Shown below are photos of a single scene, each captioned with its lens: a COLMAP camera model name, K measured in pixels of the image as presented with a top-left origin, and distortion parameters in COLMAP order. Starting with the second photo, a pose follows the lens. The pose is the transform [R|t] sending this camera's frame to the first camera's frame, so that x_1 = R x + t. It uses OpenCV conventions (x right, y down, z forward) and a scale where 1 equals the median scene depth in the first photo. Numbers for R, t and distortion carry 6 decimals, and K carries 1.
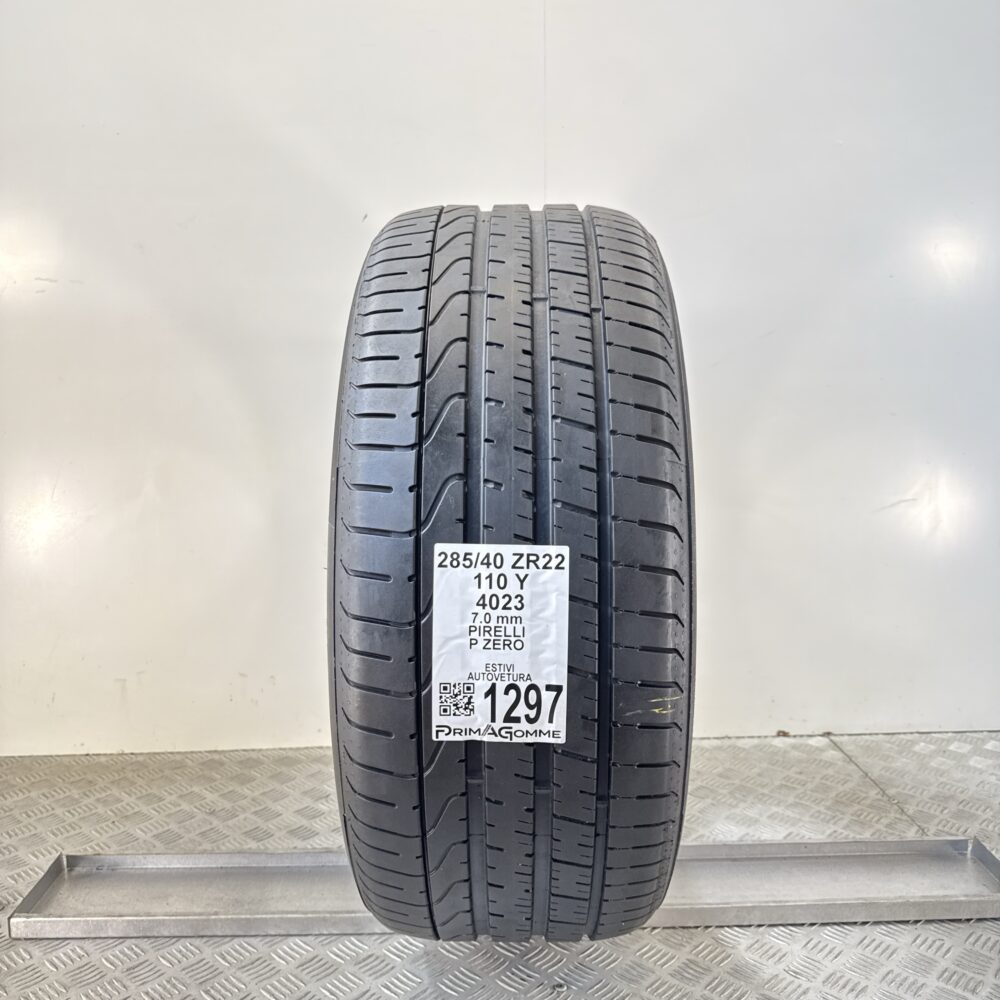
lens RADIAL K [[946.4, 0, 489.1], [0, 946.4, 493.5], [0, 0, 1]] dist [0.037499, 0.000000]
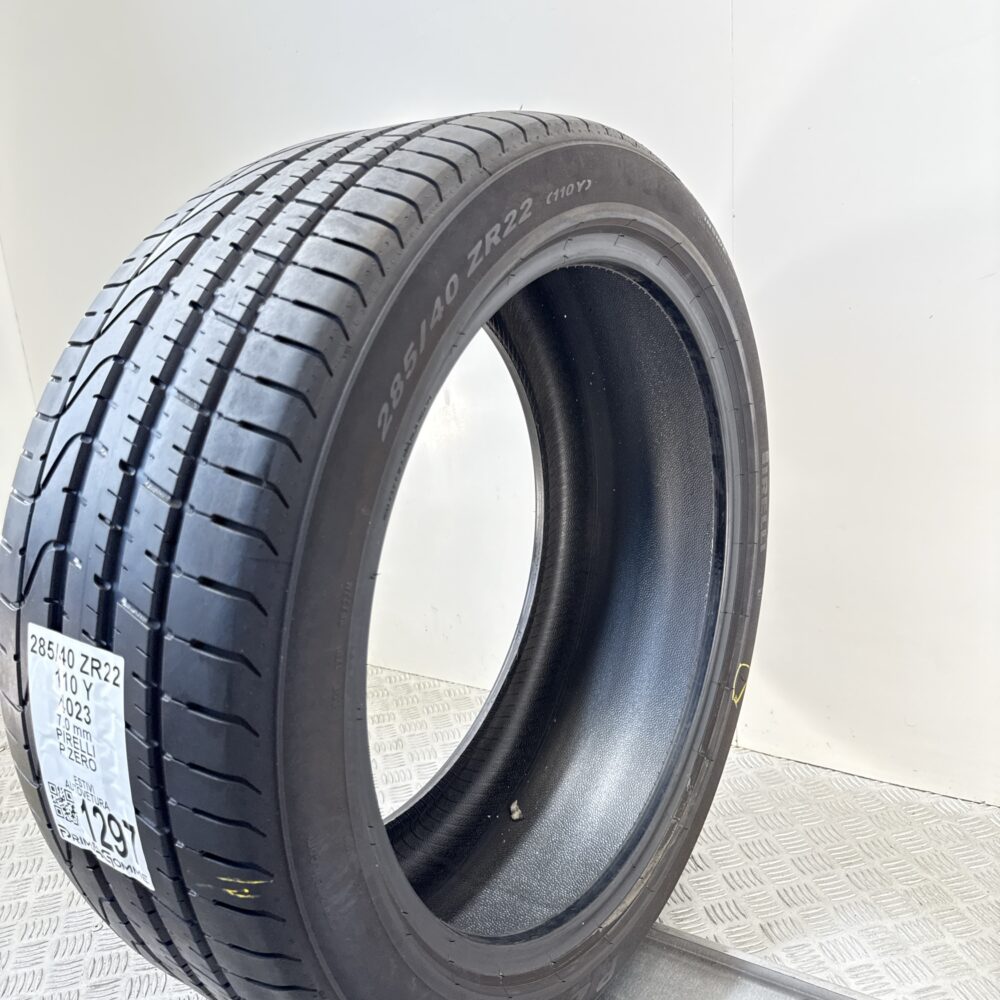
lens RADIAL K [[946.4, 0, 499.0], [0, 946.4, 499.4], [0, 0, 1]] dist [0.037499, 0.000000]
pose [[0.831074, 0.101688, -0.546786, 0.722666], [0.001583, 0.982706, 0.185165, -0.204664], [0.556159, -0.154751, 0.816541, 0.564504]]
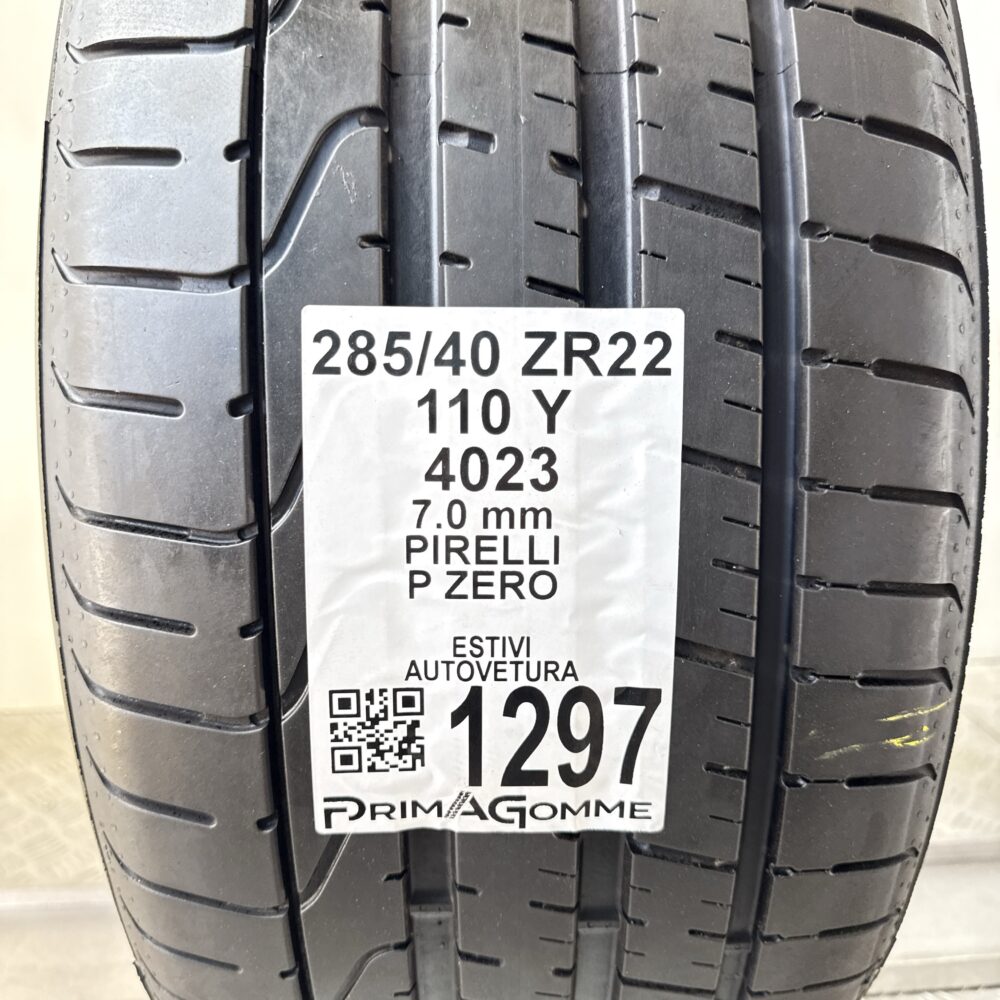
lens RADIAL K [[946.4, 0, 502.6], [0, 946.4, 496.3], [0, 0, 1]] dist [0.037499, 0.000000]
pose [[0.998220, -0.016245, 0.057391, -0.004734], [0.009916, 0.994003, 0.108903, 0.085097], [-0.058816, -0.108140, 0.992394, 0.636427]]
